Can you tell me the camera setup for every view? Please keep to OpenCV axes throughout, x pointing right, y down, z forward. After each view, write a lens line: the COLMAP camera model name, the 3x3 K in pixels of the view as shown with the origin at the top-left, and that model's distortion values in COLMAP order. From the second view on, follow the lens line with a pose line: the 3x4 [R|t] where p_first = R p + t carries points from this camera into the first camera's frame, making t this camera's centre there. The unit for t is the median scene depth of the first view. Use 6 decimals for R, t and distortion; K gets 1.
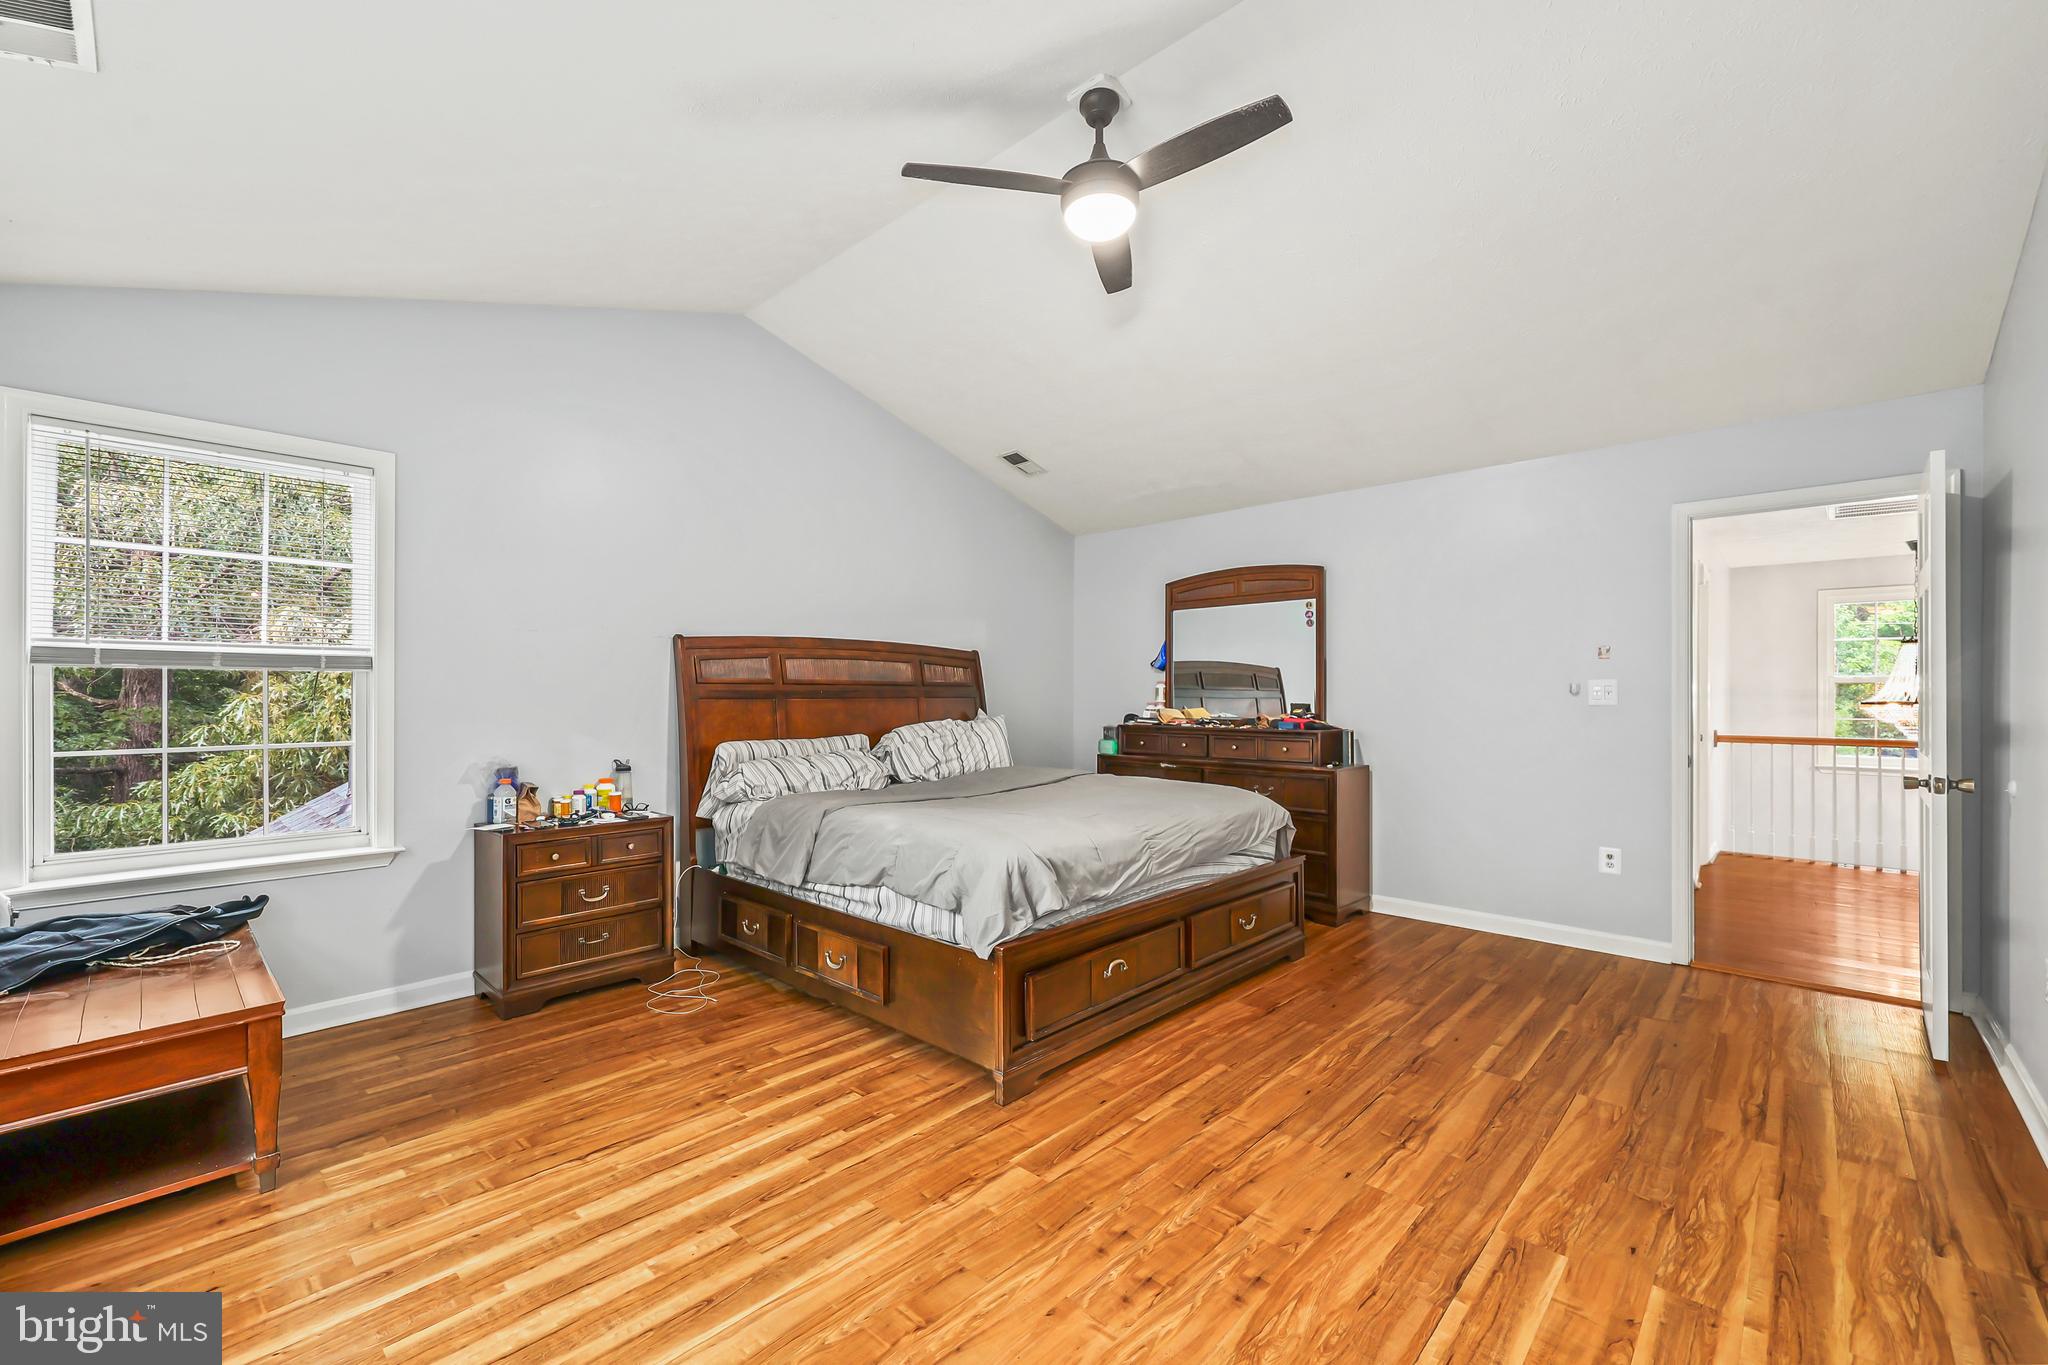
lens RADIAL K [[832.0, 0, 1032.9], [0, 832.0, 690.8], [0, 0, 1]] dist [0.010389, 0.000140]
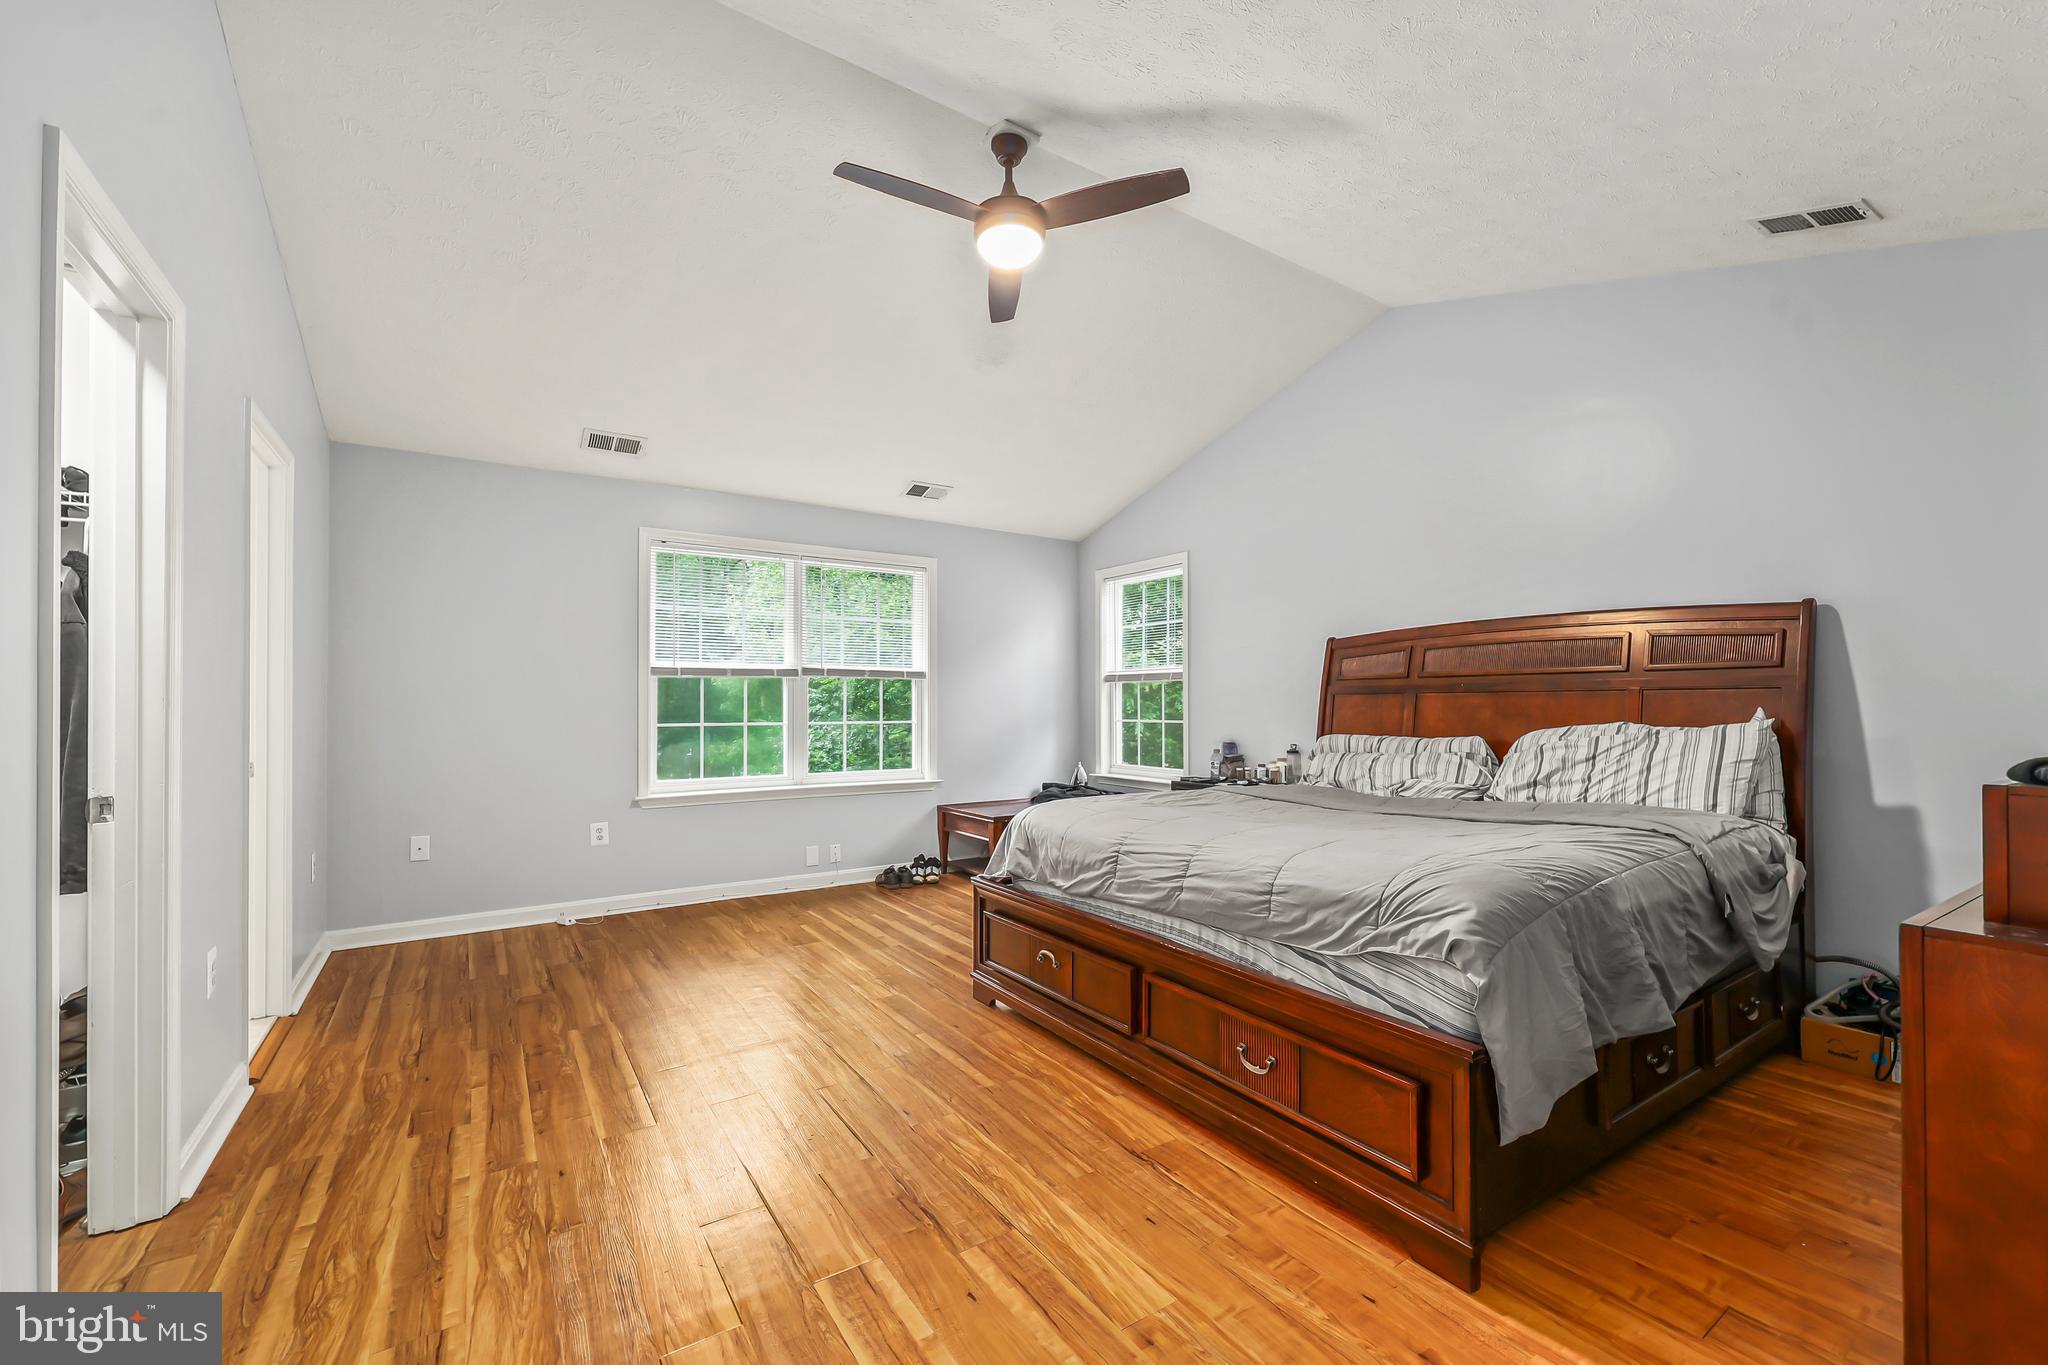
lens RADIAL K [[832.0, 0, 1024.9], [0, 832.0, 695.3], [0, 0, 1]] dist [0.010389, 0.000140]
pose [[-0.236672, -0.013252, -0.971499, 1.048873], [0.009549, 0.999827, -0.015965, 0.032798], [0.971543, -0.013056, -0.236504, 1.182511]]
